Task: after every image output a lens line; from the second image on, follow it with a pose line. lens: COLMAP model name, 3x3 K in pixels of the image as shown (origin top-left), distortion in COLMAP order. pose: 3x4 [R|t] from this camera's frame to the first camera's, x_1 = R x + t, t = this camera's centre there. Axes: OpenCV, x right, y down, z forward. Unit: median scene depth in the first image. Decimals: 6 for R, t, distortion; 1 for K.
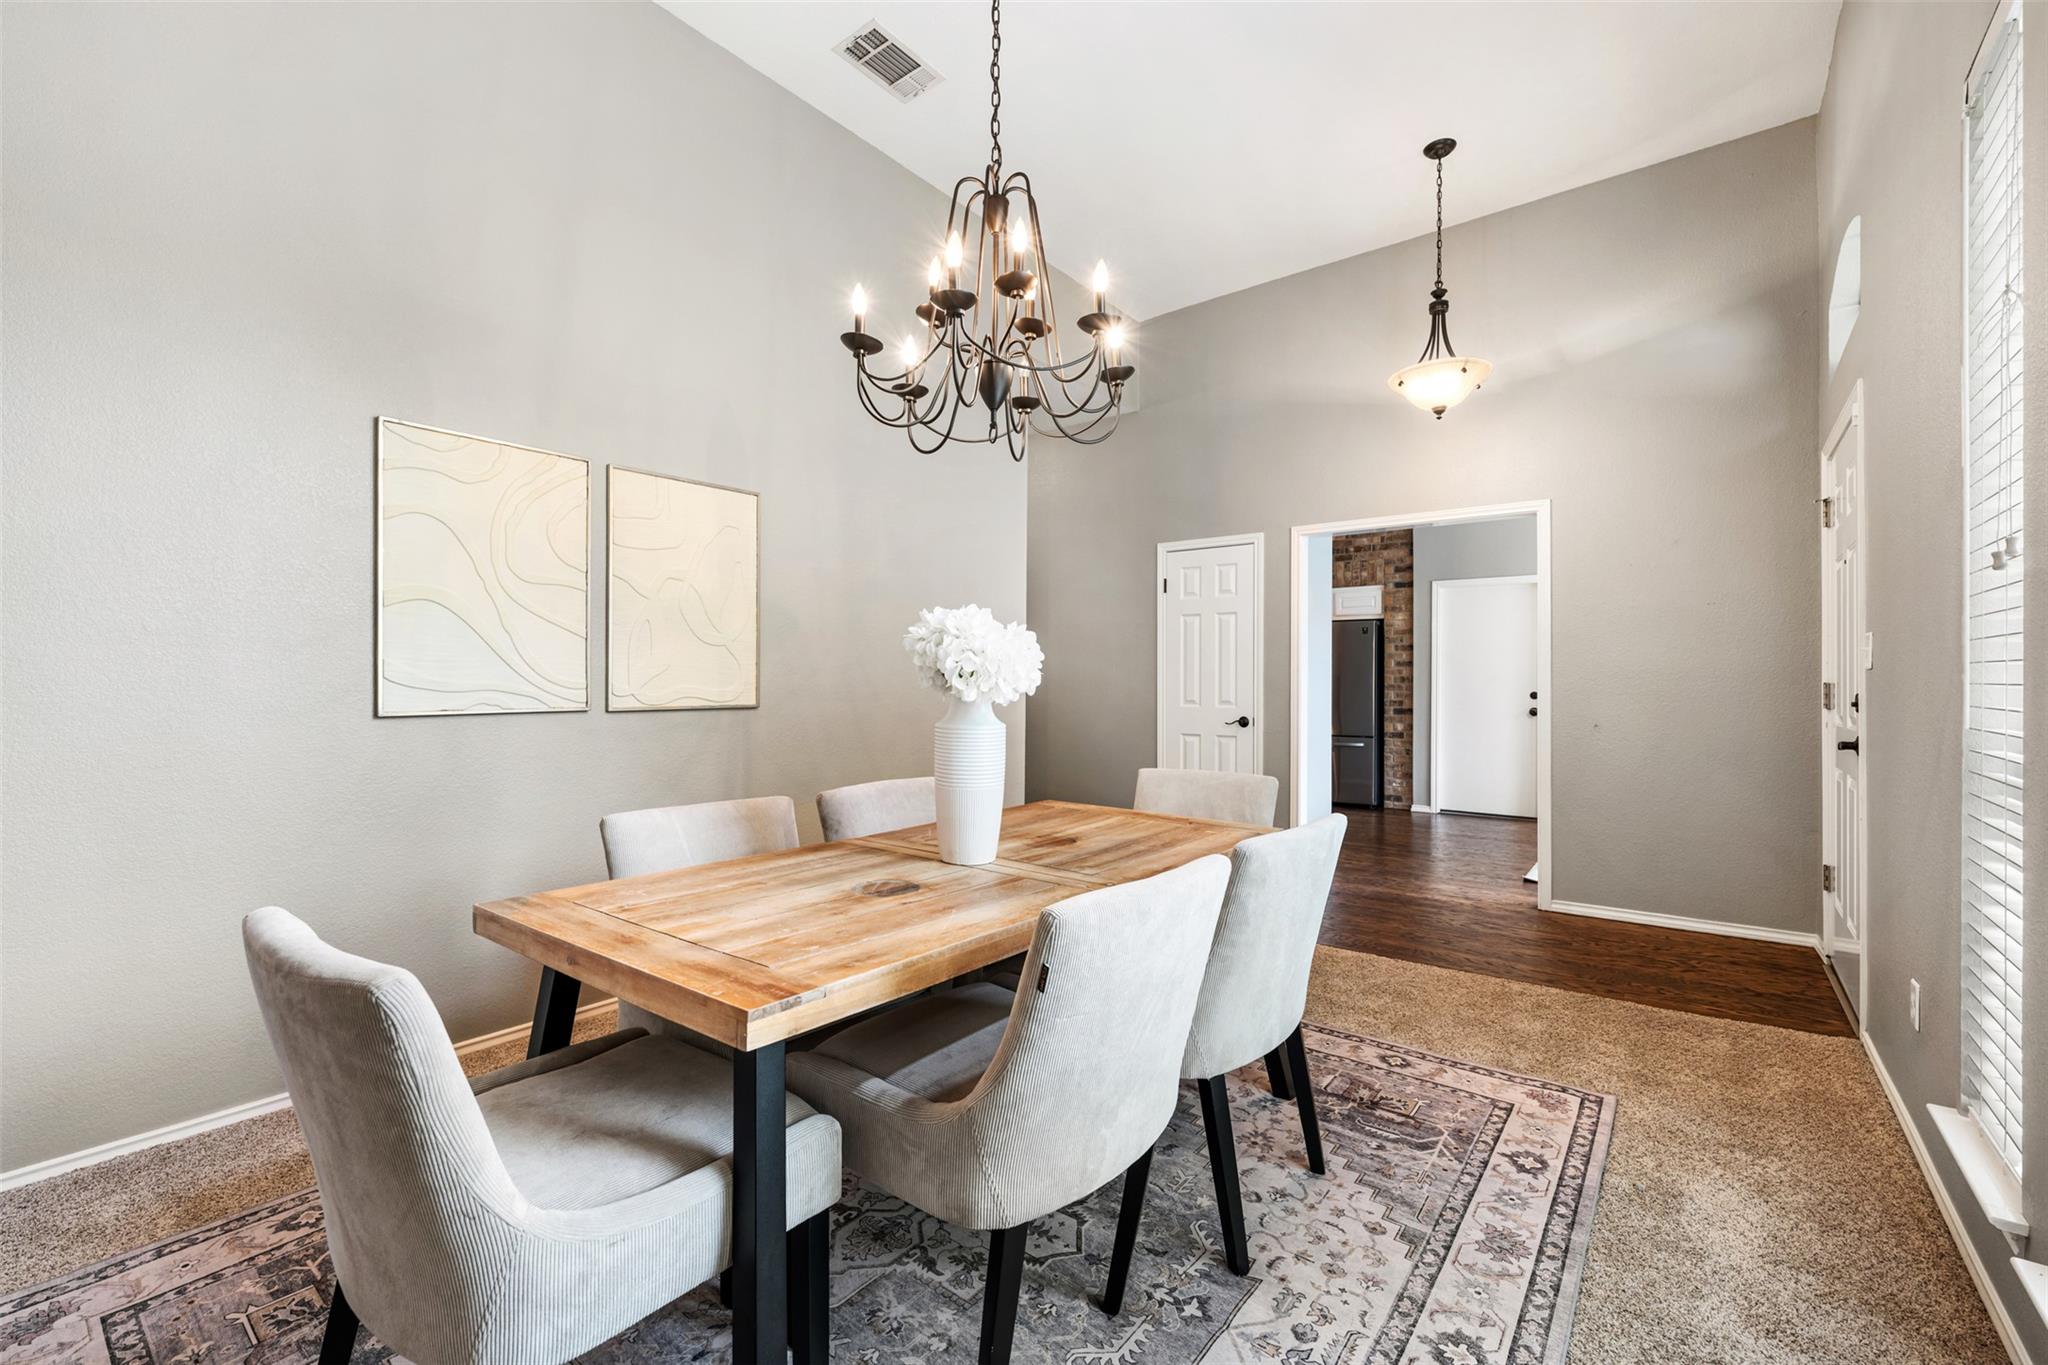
lens RADIAL K [[848.4, 0, 1024.0], [0, 848.4, 682.5], [0, 0, 1]] dist [0.000042, 0.000019]
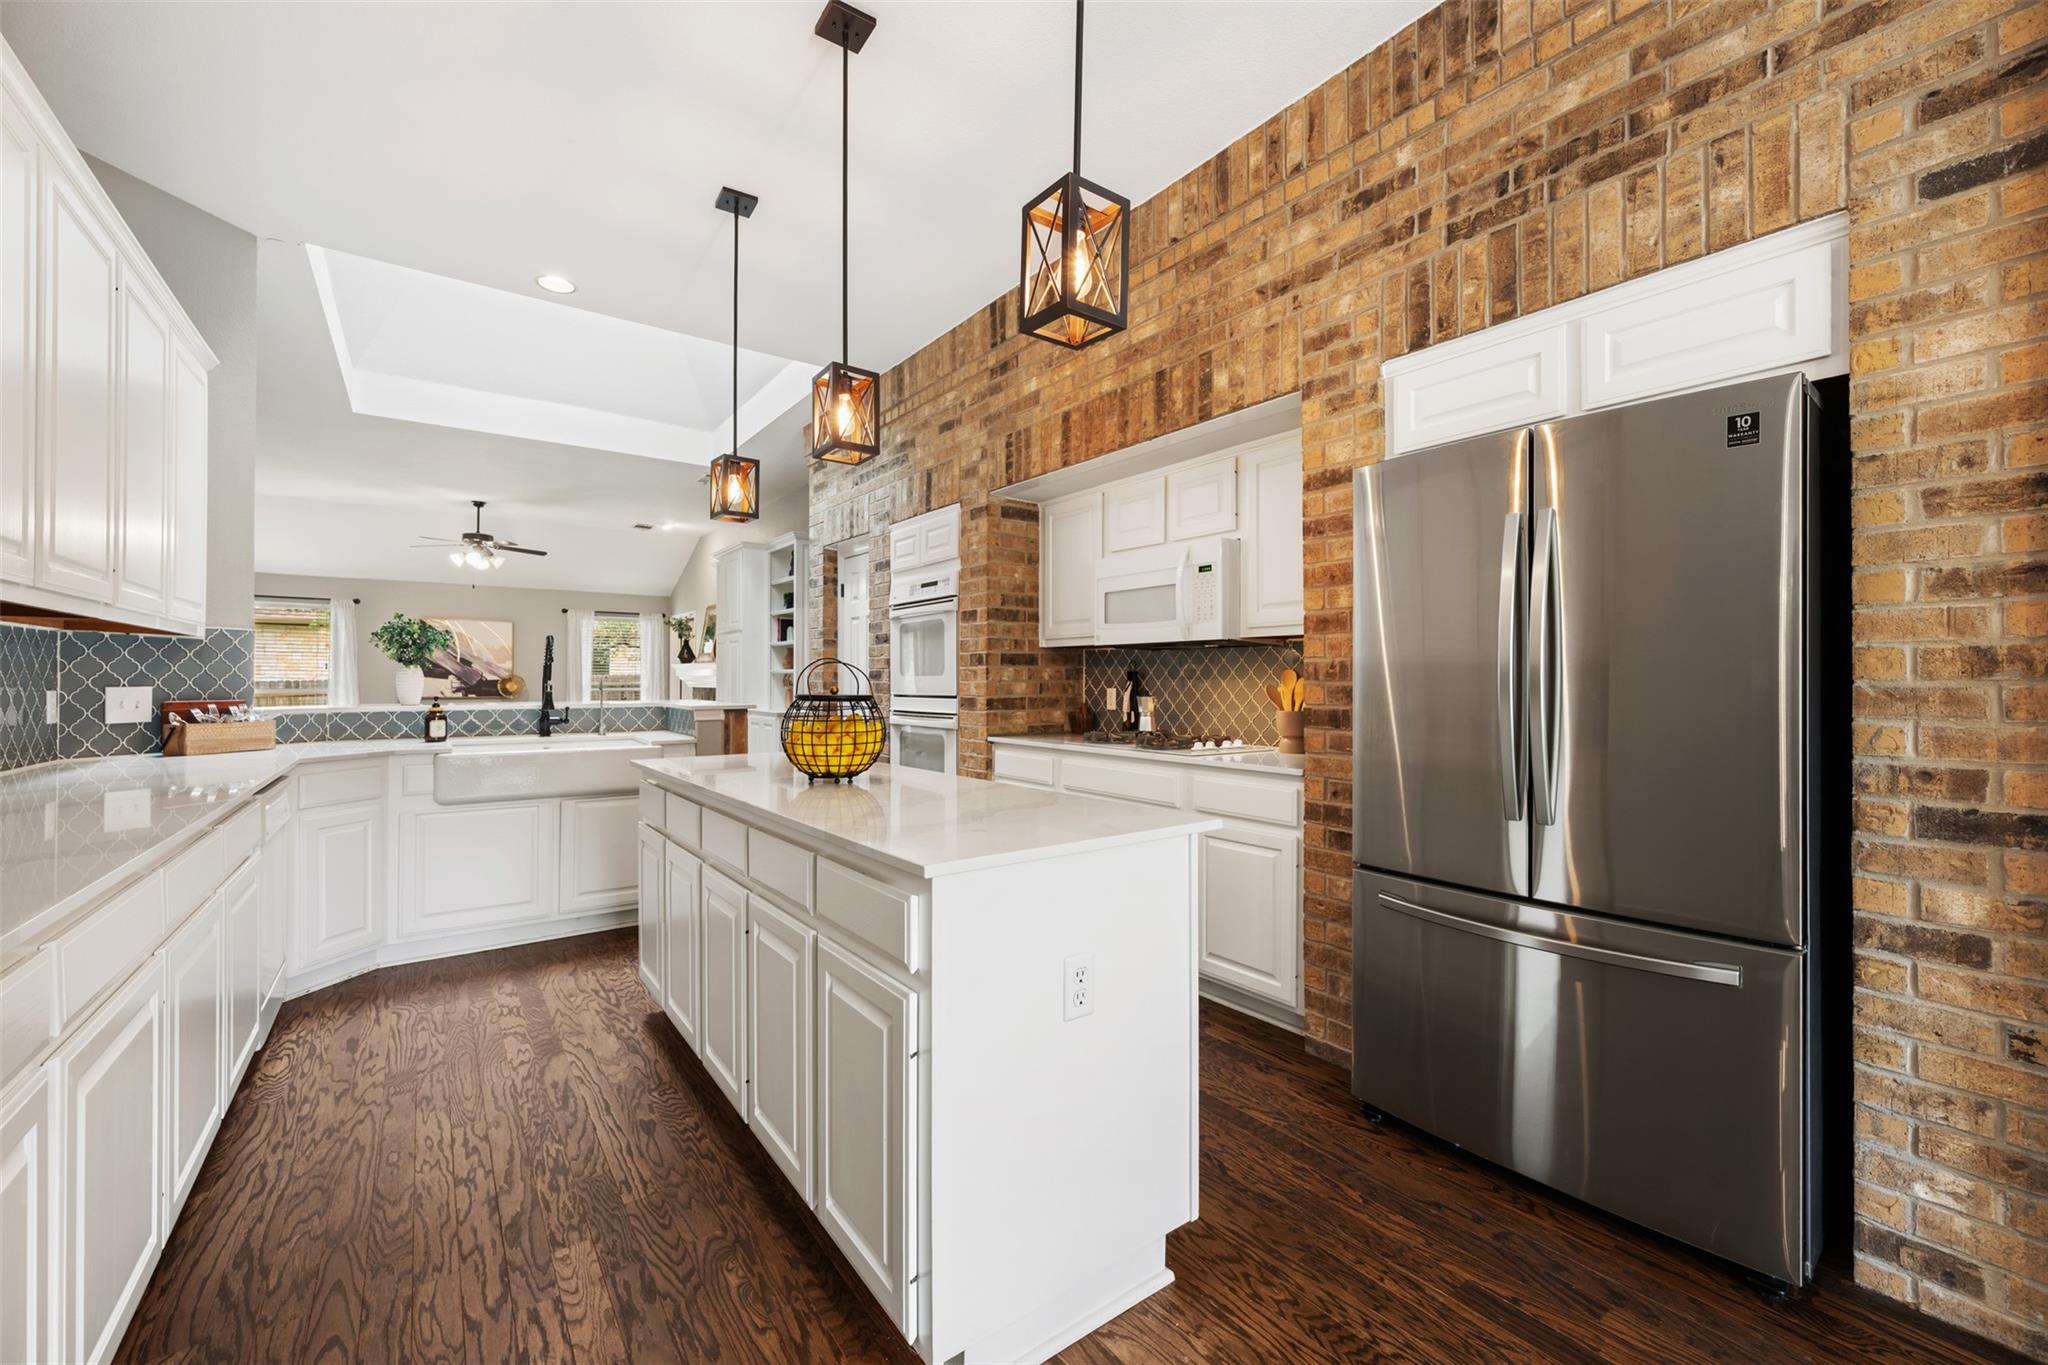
lens RADIAL K [[811.3, 0, 1026.7], [0, 811.3, 677.9], [0, 0, 1]] dist [-0.000274, -0.000149]
pose [[0.964587, -0.003669, -0.263739, 0.284019], [0.004270, 0.999989, 0.001703, -0.000979], [0.263730, -0.002768, 0.964593, 0.759961]]
